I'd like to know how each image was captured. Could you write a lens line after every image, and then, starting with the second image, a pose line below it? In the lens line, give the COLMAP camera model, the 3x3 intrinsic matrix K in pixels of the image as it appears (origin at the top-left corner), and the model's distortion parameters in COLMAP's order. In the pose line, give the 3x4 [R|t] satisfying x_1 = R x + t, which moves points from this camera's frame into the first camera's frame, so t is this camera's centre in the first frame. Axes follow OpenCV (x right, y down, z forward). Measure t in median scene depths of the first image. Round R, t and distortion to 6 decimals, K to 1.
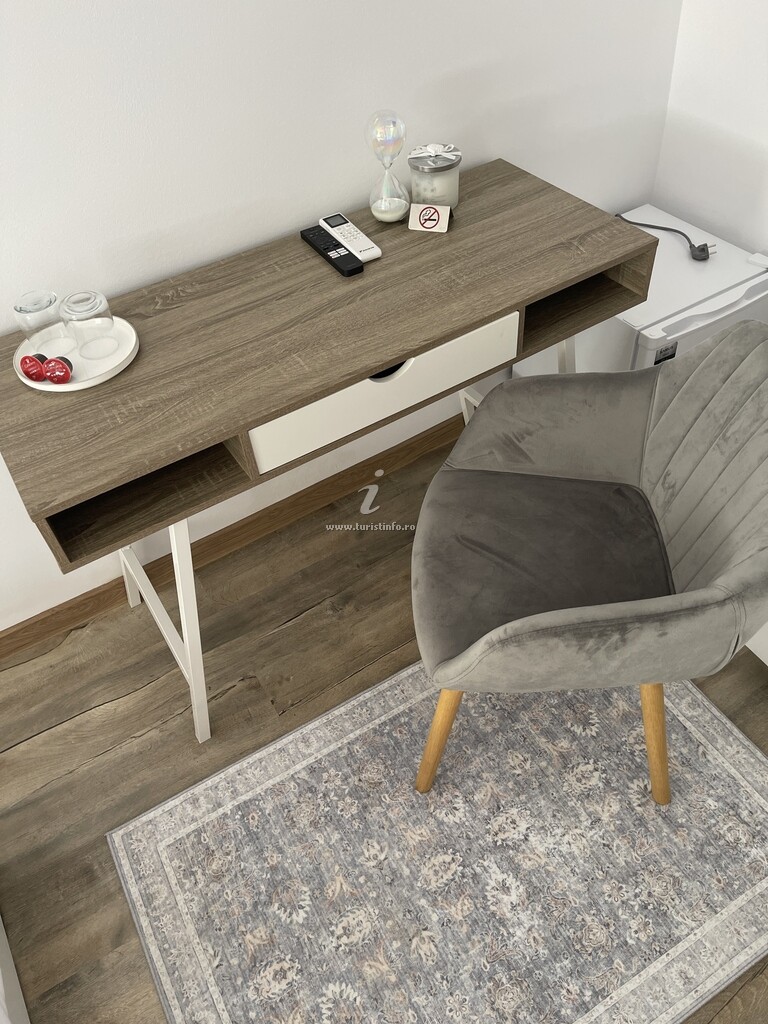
lens RADIAL K [[775.1, 0, 381.6], [0, 775.1, 531.2], [0, 0, 1]] dist [0.054748, -0.001566]
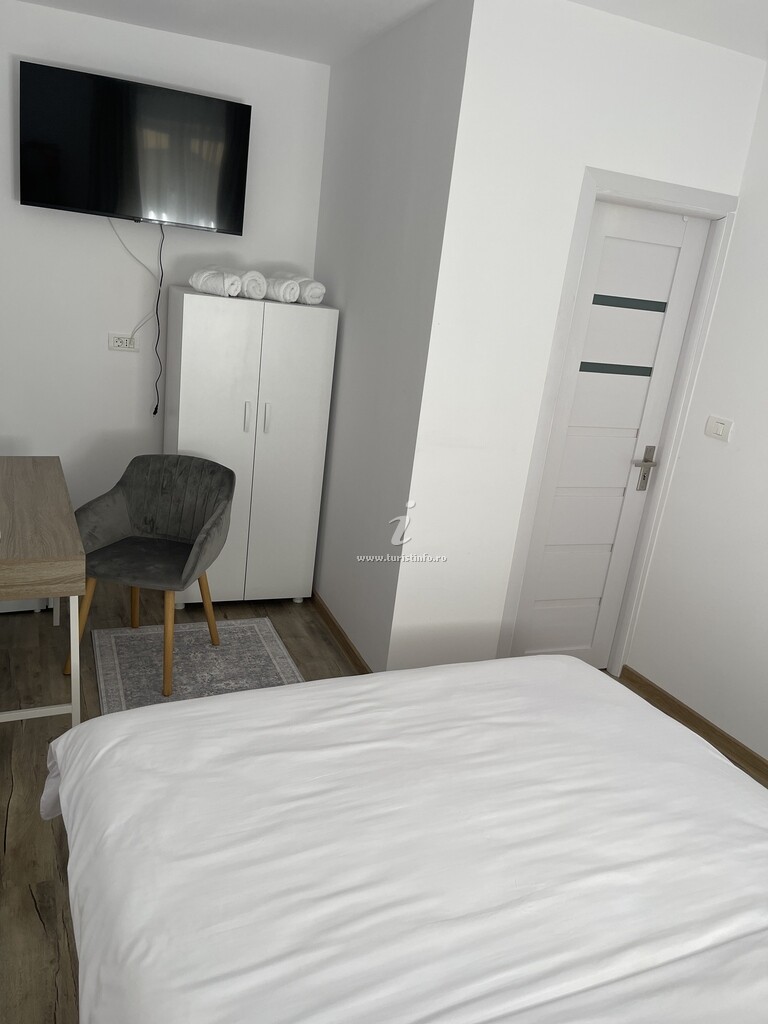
lens RADIAL K [[777.0, 0, 384.0], [0, 777.0, 512.0], [0, 0, 1]] dist [0.091128, -0.118641]
pose [[0.126374, -0.210891, 0.969306, -1.855341], [0.649296, 0.756327, 0.079901, 0.193081], [-0.749963, 0.619269, 0.232511, -0.161222]]
